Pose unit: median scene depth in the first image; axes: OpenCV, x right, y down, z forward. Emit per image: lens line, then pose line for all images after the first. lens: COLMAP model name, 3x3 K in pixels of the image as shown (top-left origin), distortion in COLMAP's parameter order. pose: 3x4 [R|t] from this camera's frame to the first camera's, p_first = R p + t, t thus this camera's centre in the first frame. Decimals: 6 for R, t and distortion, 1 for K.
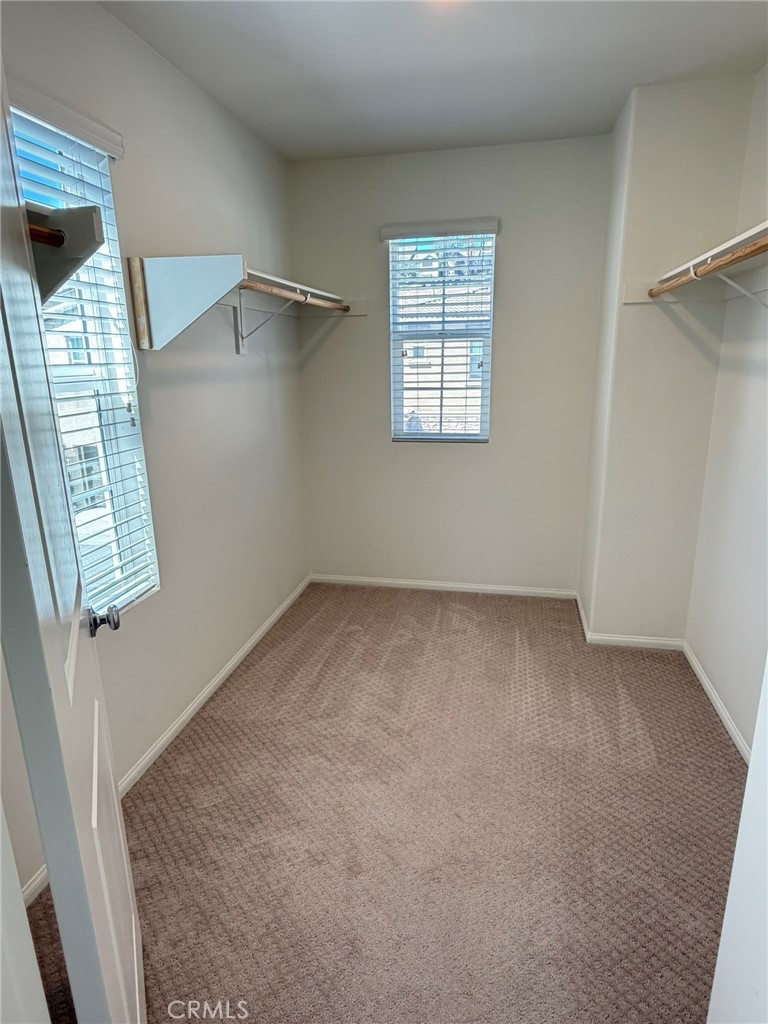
lens RADIAL K [[589.5, 0, 384.8], [0, 589.5, 510.2], [0, 0, 1]] dist [0.004152, -0.000411]
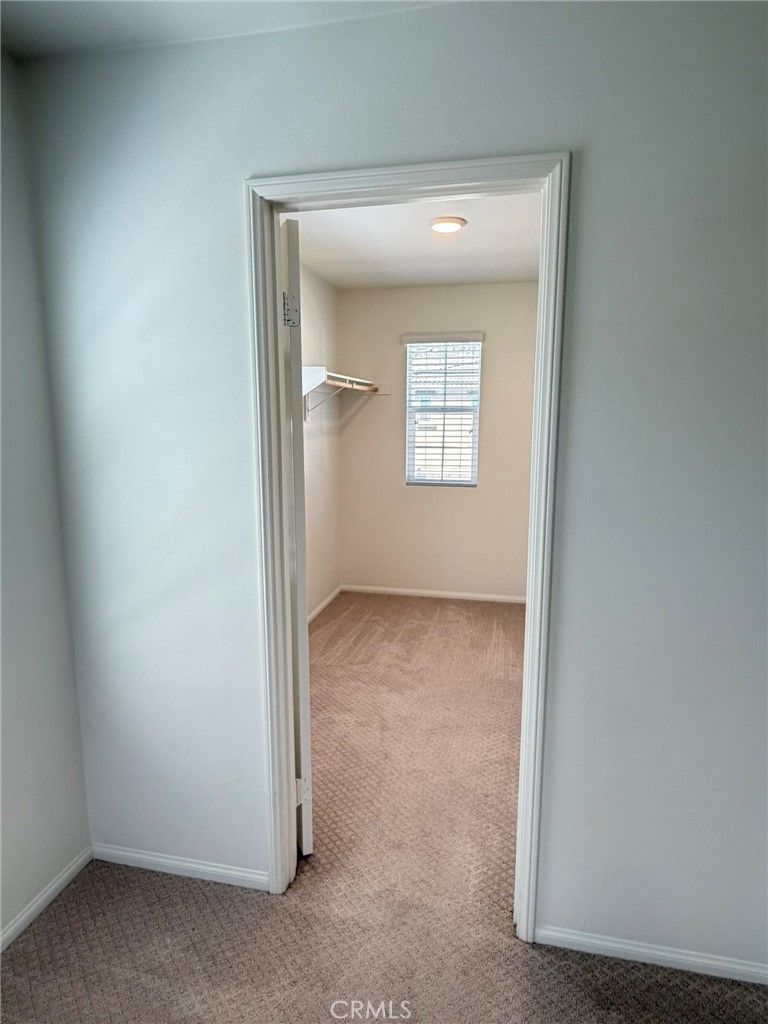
lens RADIAL K [[589.5, 0, 380.1], [0, 589.5, 513.9], [0, 0, 1]] dist [0.004152, -0.000411]
pose [[0.999649, 0.021867, -0.014931, -0.028175], [-0.023128, 0.995651, -0.090249, 0.080939], [0.012893, 0.090563, 0.995807, -0.381046]]
